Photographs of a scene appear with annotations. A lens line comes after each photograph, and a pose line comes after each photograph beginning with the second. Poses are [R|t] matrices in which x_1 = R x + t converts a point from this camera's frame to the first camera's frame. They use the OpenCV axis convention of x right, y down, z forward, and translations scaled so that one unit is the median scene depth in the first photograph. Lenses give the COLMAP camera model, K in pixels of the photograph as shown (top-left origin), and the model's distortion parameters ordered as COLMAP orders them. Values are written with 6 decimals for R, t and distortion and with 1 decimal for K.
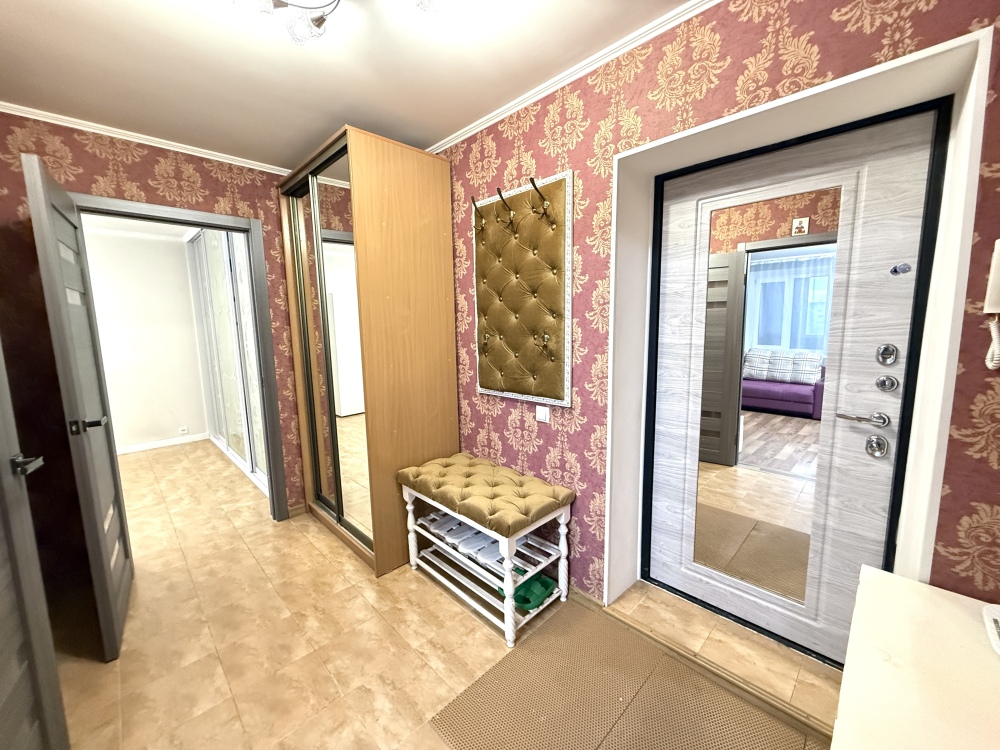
lens RADIAL K [[399.4, 0, 498.7], [0, 399.4, 375.4], [0, 0, 1]] dist [0.000070, 0.000339]
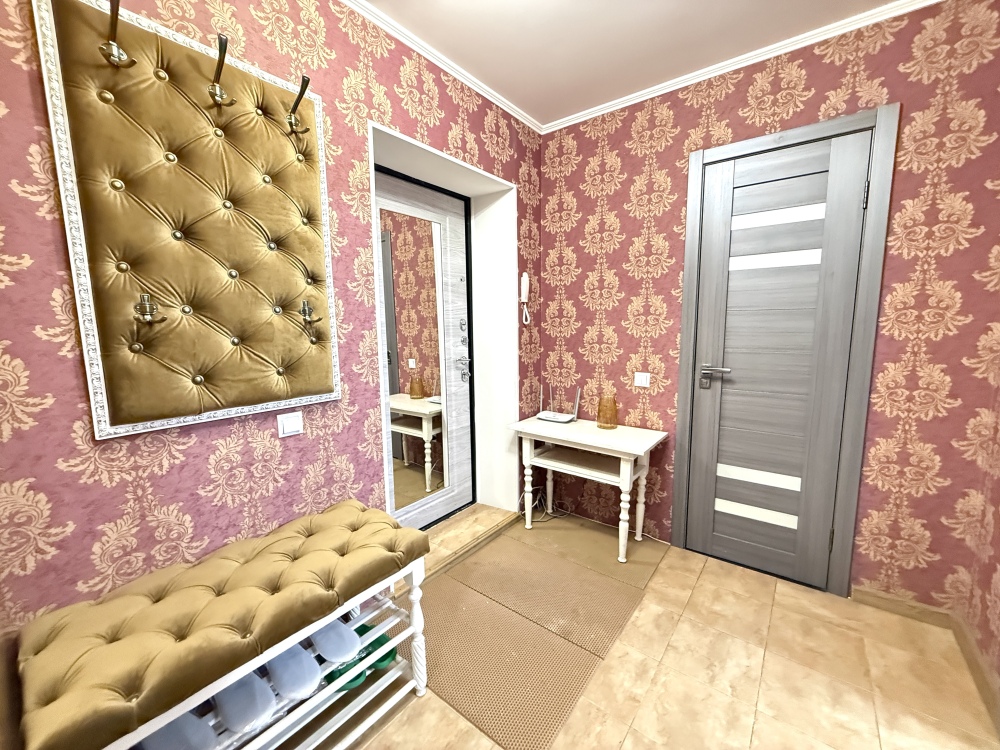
lens RADIAL K [[399.4, 0, 498.7], [0, 399.4, 375.4], [0, 0, 1]] dist [0.000070, 0.000339]
pose [[-0.126562, -0.107430, 0.986124, -0.636128], [0.143832, 0.981625, 0.125400, -0.020826], [-0.981476, 0.157707, -0.108784, 0.751560]]
